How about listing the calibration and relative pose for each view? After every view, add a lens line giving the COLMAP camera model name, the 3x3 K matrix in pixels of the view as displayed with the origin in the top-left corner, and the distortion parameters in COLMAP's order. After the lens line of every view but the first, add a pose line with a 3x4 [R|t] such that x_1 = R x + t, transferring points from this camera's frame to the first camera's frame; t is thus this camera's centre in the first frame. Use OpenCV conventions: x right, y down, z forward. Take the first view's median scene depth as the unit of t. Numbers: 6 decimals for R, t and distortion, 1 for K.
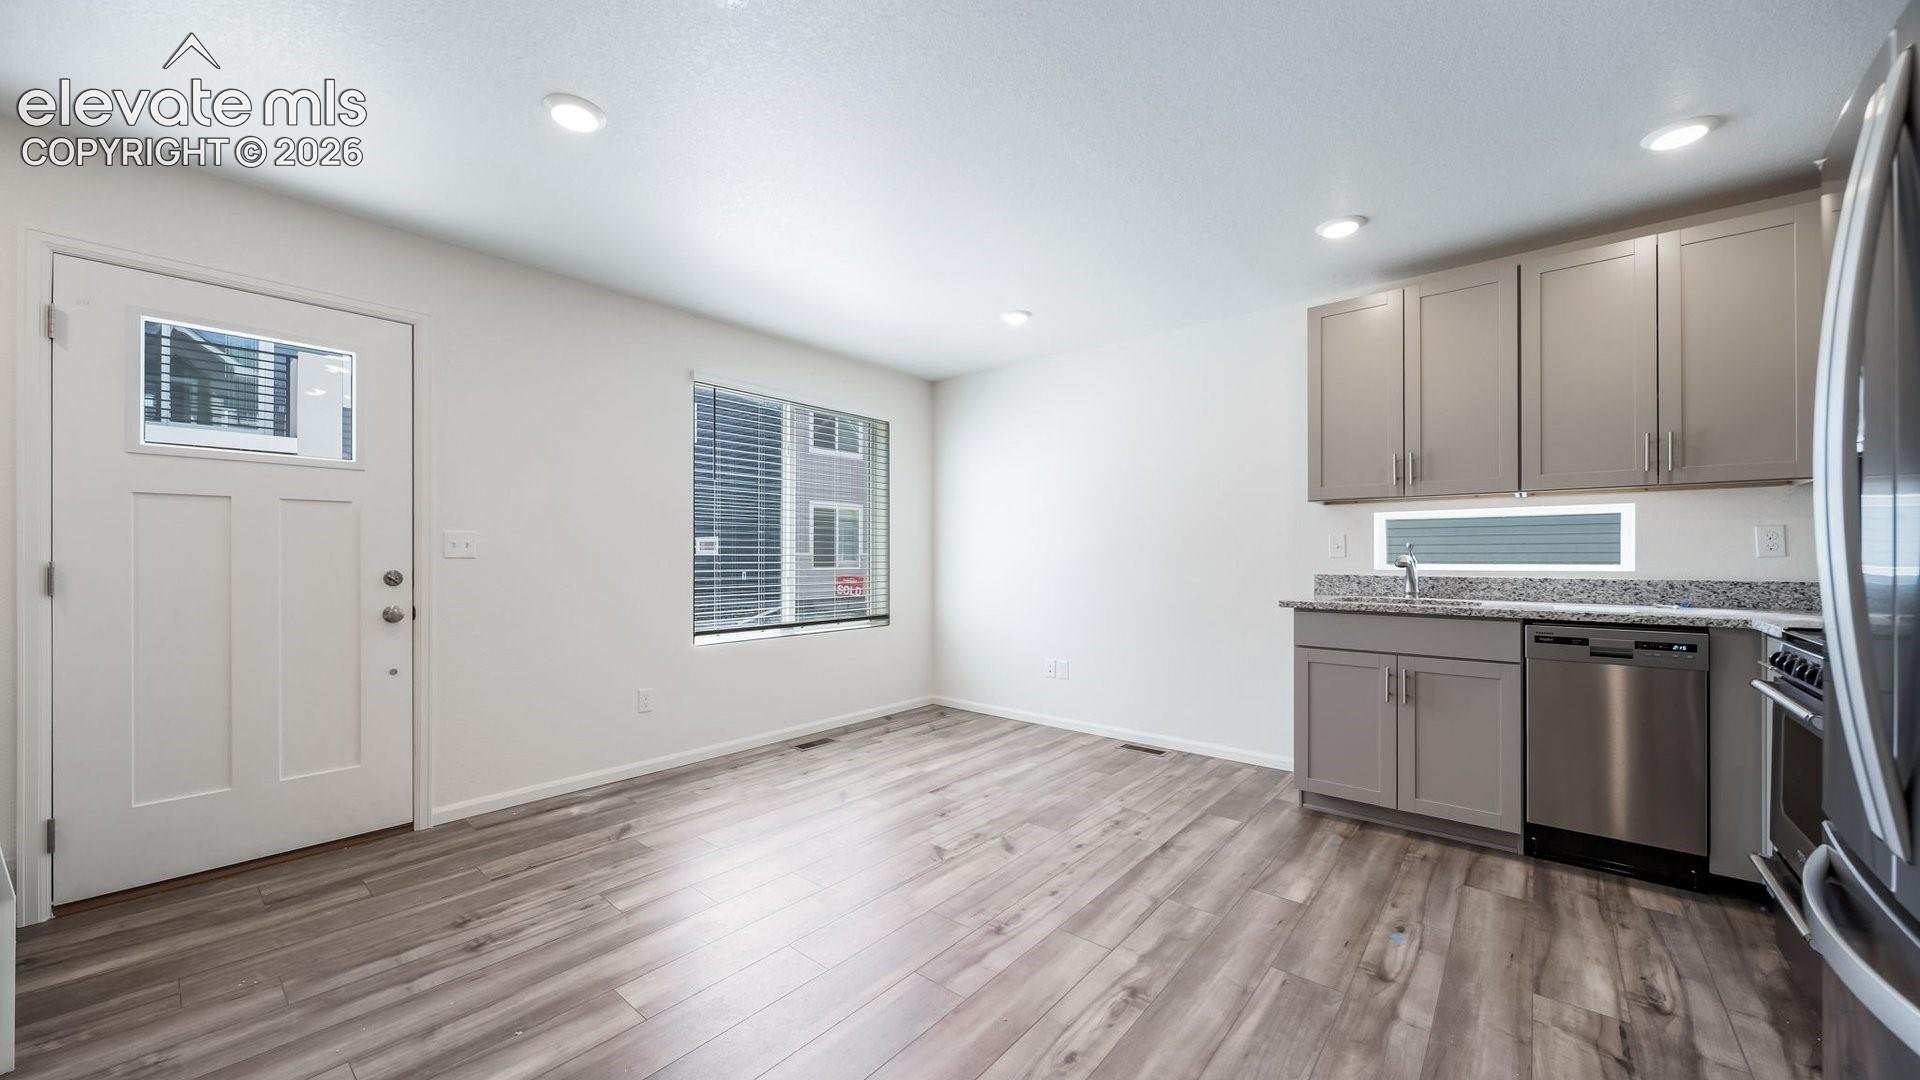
lens RADIAL K [[681.7, 0, 938.2], [0, 681.7, 551.9], [0, 0, 1]] dist [-0.001475, -0.001745]
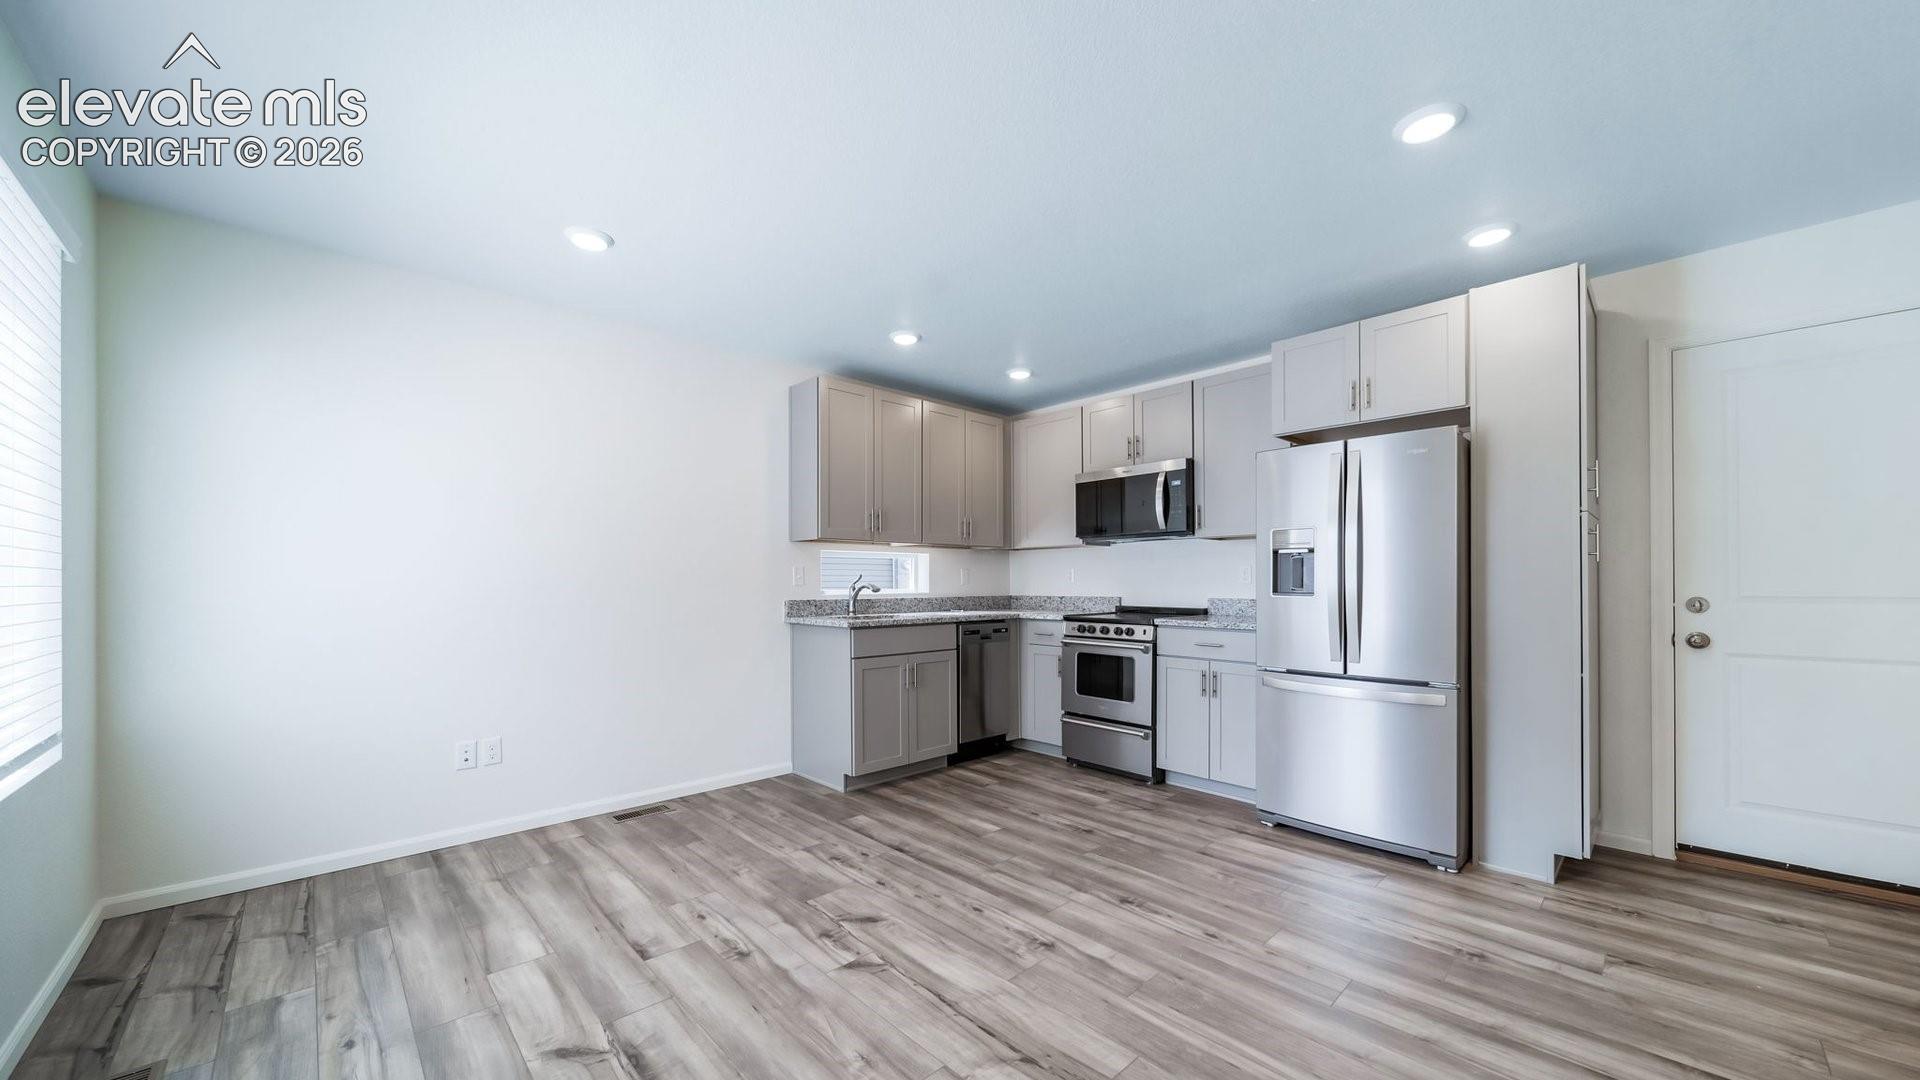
lens RADIAL K [[681.7, 0, 934.1], [0, 681.7, 583.6], [0, 0, 1]] dist [-0.001475, -0.001745]
pose [[0.116154, 0.000134, 0.993231, -0.738839], [-0.004236, 0.999991, 0.000360, 0.005135], [-0.993222, -0.004249, 0.116154, 0.807806]]
